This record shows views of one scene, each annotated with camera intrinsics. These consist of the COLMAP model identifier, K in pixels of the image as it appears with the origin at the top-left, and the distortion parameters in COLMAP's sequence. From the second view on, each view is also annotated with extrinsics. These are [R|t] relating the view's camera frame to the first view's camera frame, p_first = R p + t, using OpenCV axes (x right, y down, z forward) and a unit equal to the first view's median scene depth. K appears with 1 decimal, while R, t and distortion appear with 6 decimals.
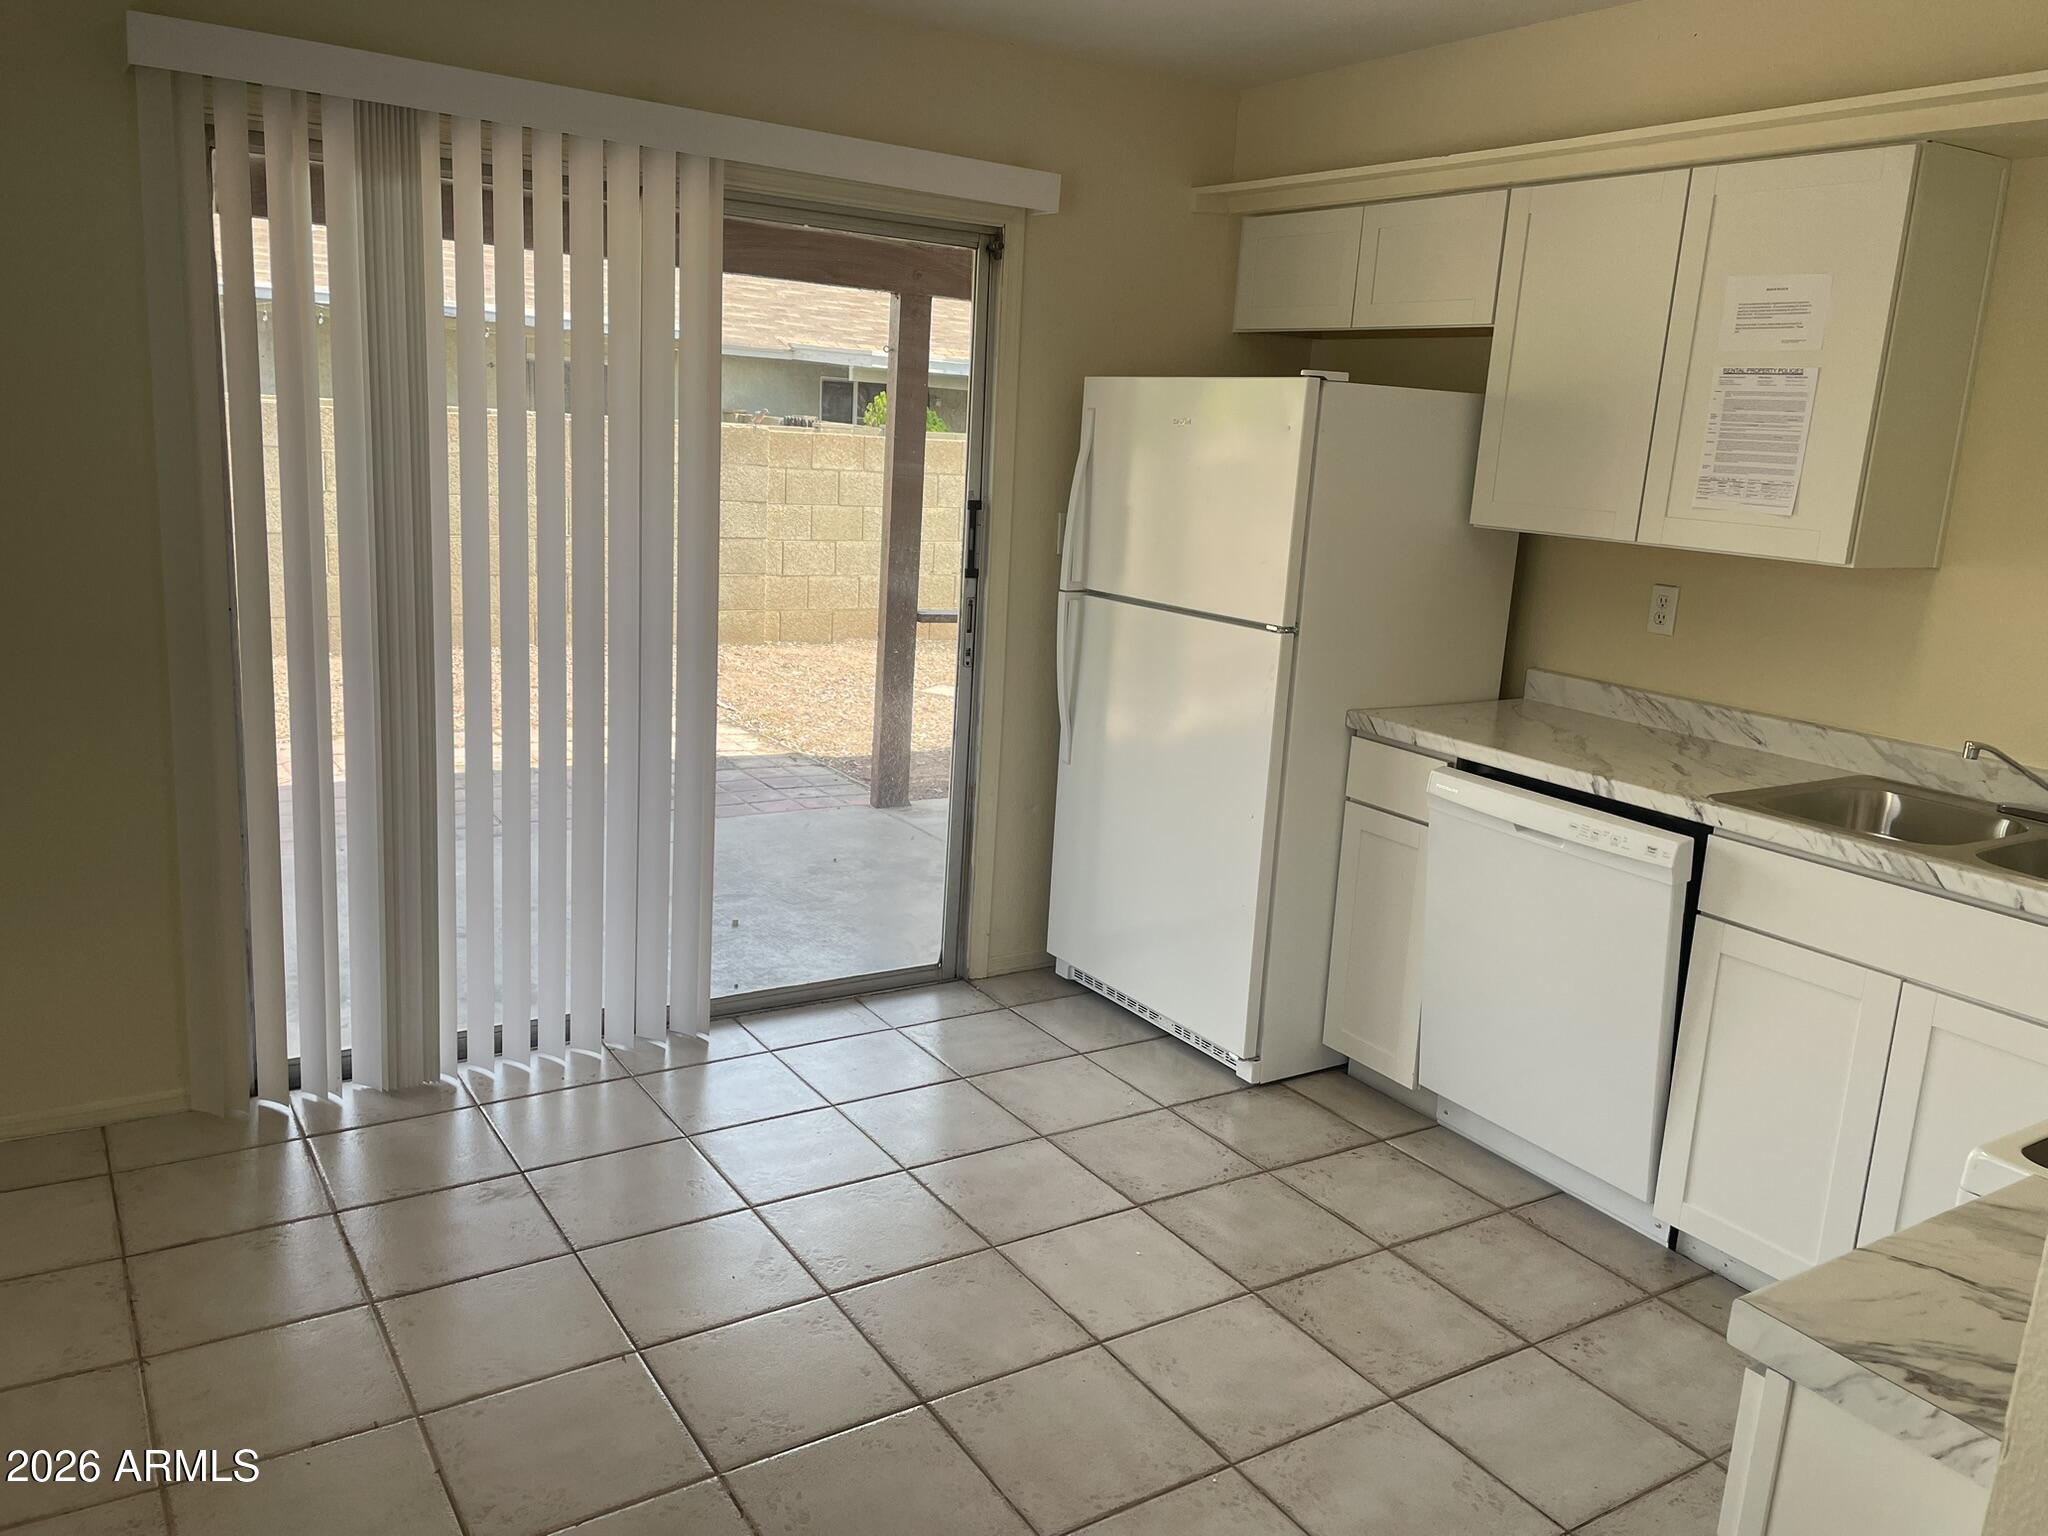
lens RADIAL K [[1551.4, 0, 1011.8], [0, 1551.4, 772.2], [0, 0, 1]] dist [0.076384, -0.038528]
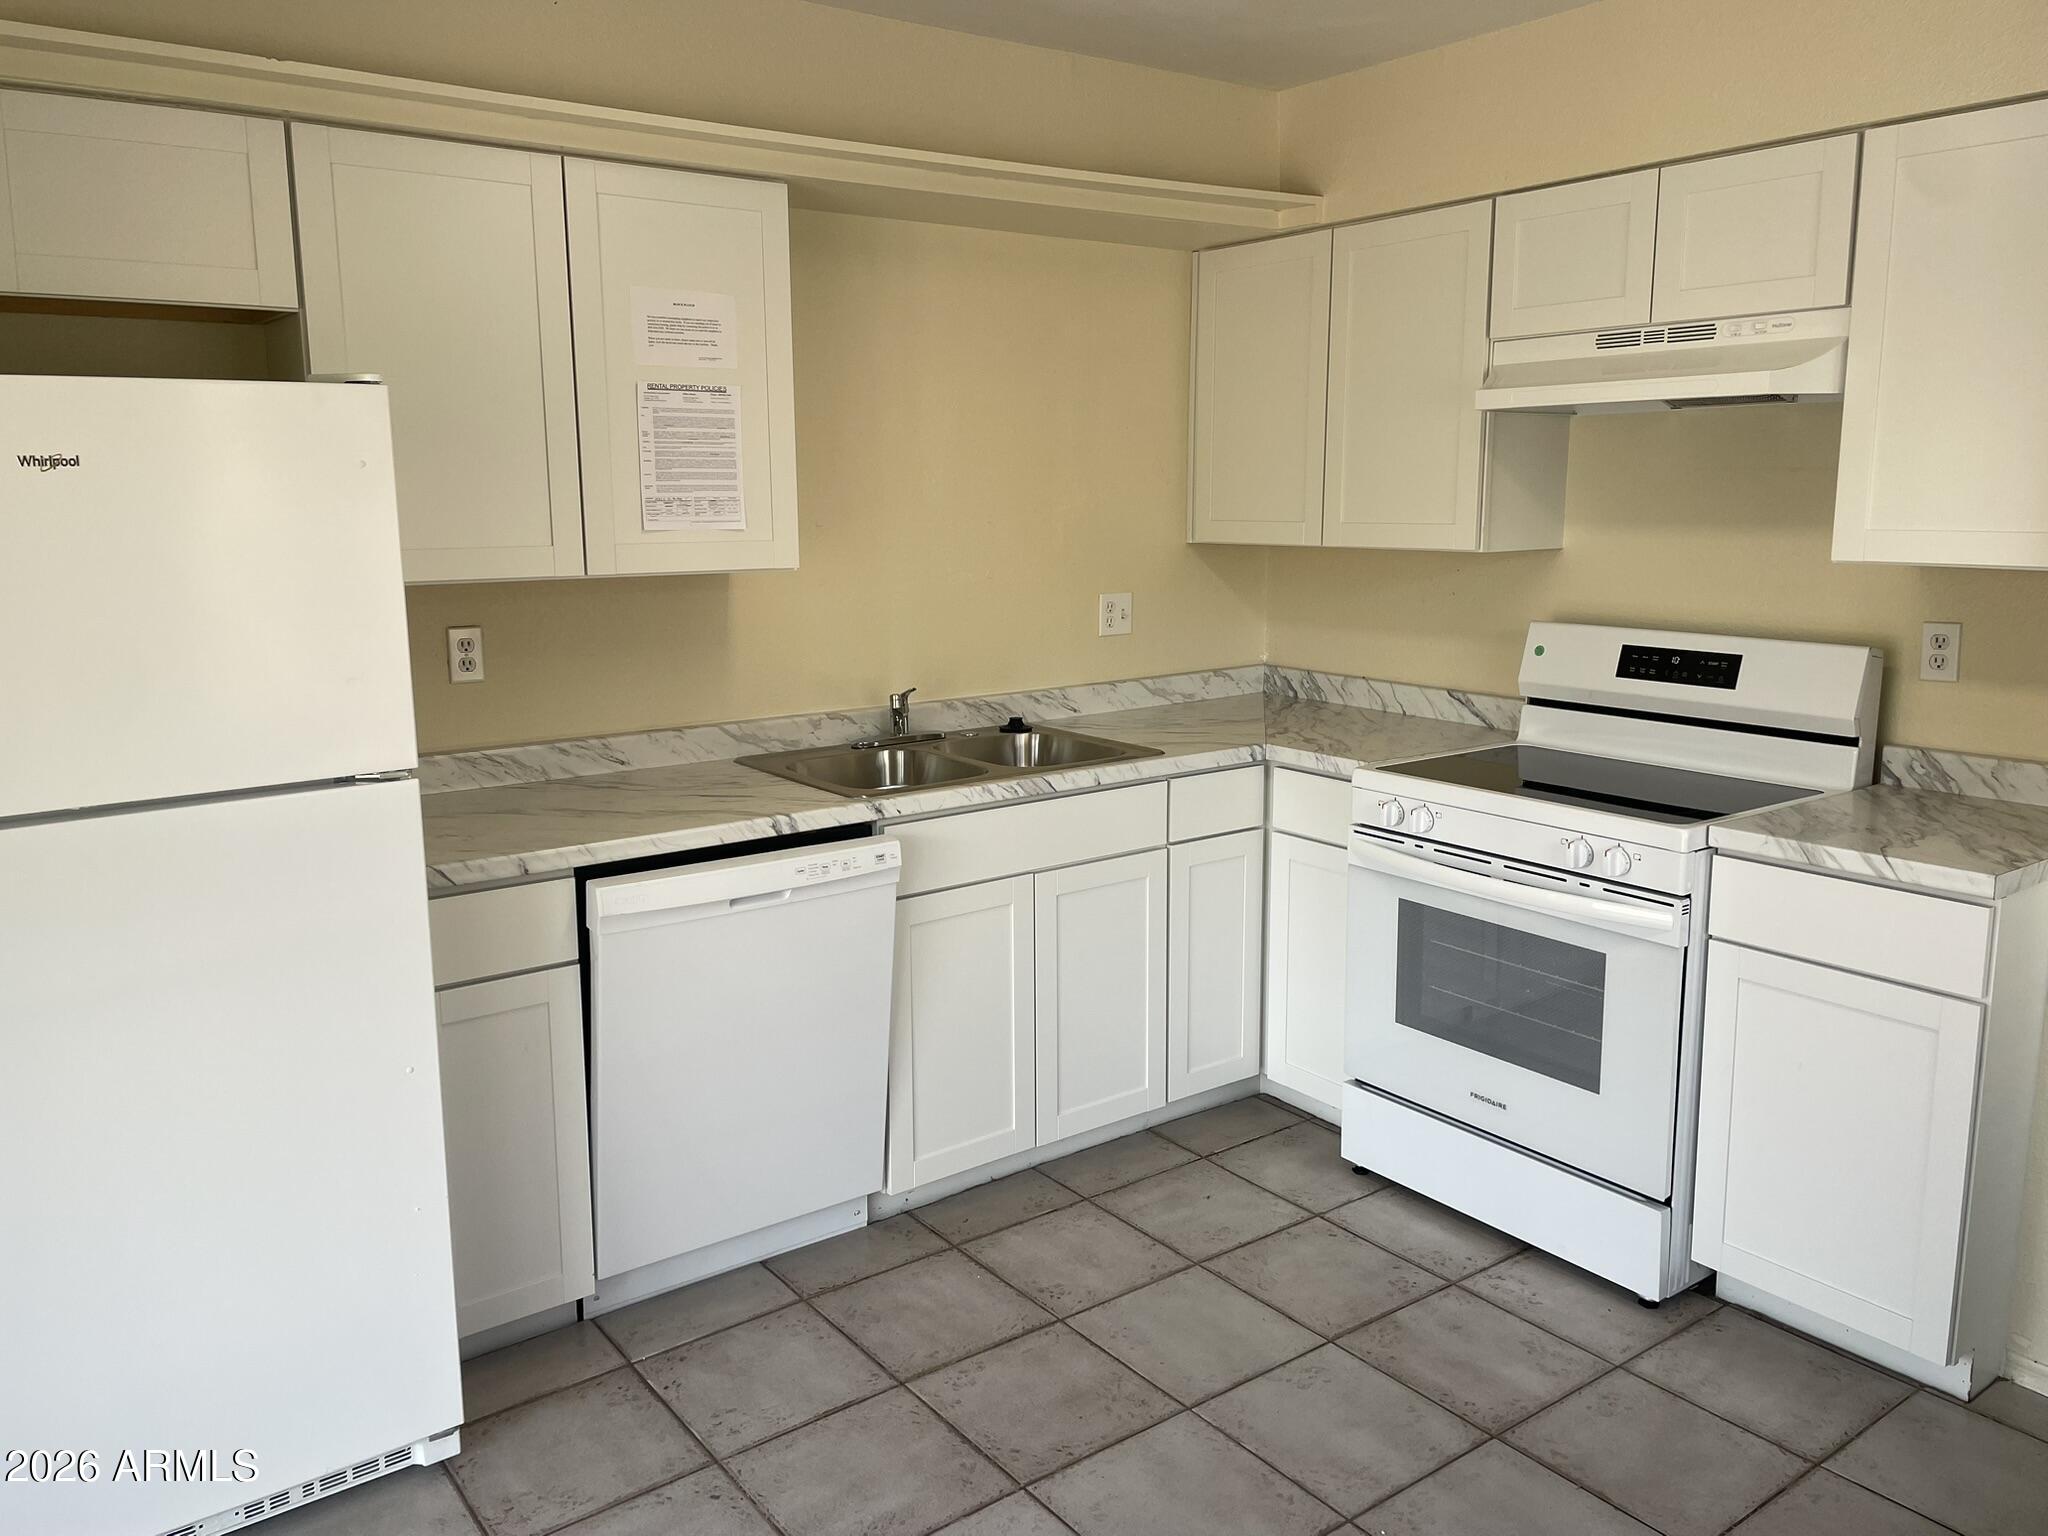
lens RADIAL K [[1551.4, 0, 1011.6], [0, 1551.4, 753.3], [0, 0, 1]] dist [0.076384, -0.038528]
pose [[-0.068445, -0.231439, 0.970439, -0.531139], [0.225377, 0.943987, 0.241026, -0.225181], [-0.971864, 0.235212, -0.012450, 0.859218]]
